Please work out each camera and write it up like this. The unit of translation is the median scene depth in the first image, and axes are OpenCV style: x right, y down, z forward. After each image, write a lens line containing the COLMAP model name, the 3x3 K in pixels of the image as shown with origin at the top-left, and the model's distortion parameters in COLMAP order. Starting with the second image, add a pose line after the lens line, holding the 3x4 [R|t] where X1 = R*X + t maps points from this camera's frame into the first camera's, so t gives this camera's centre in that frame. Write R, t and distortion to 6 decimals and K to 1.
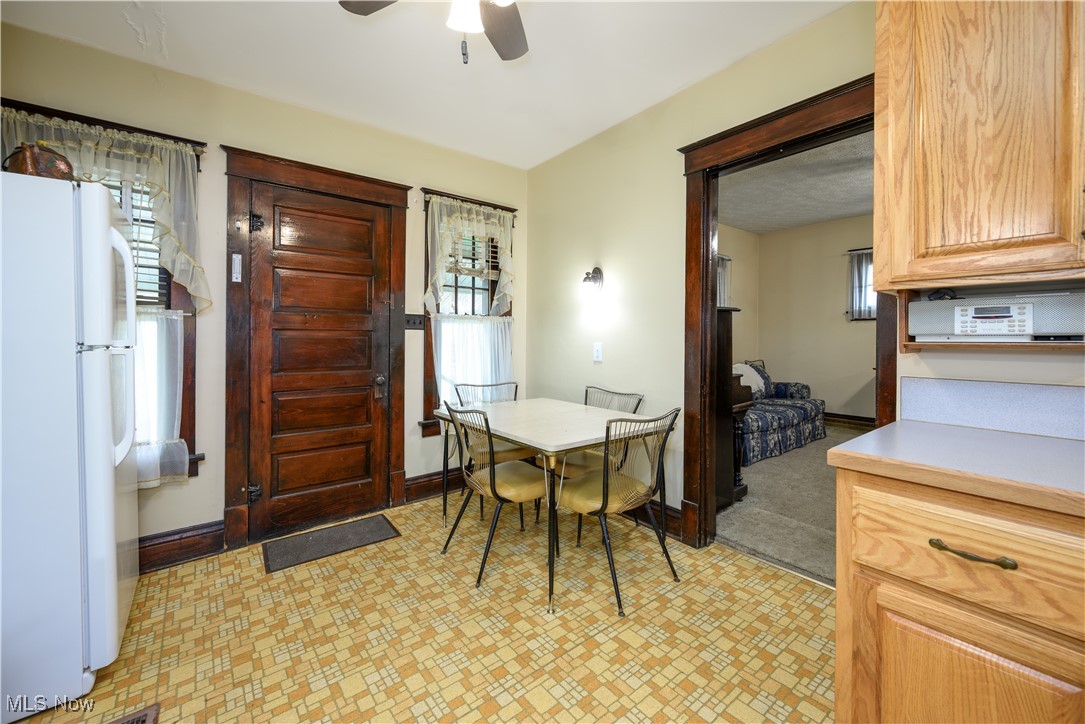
lens RADIAL K [[437.0, 0, 530.7], [0, 437.0, 334.7], [0, 0, 1]] dist [-0.001285, 0.000016]
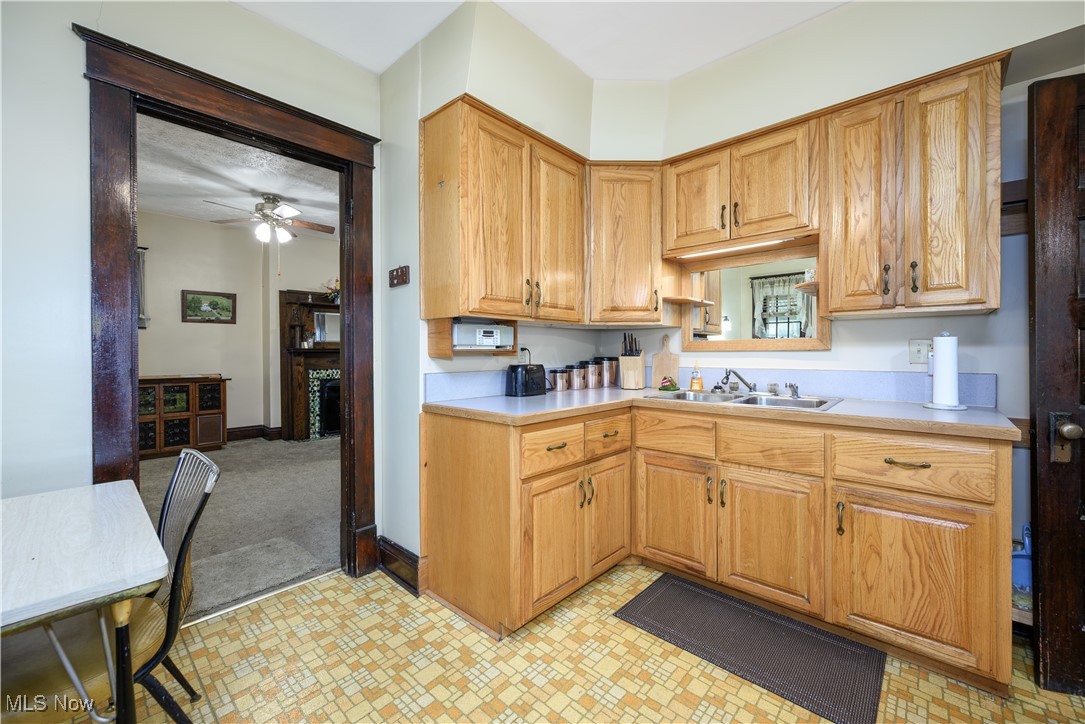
lens RADIAL K [[437.0, 0, 558.5], [0, 437.0, 352.2], [0, 0, 1]] dist [-0.001285, 0.000016]
pose [[-0.200279, -0.003788, 0.979732, -0.813428], [-0.007193, 0.999971, 0.002396, 0.022130], [-0.979712, -0.006567, -0.200301, 1.051506]]
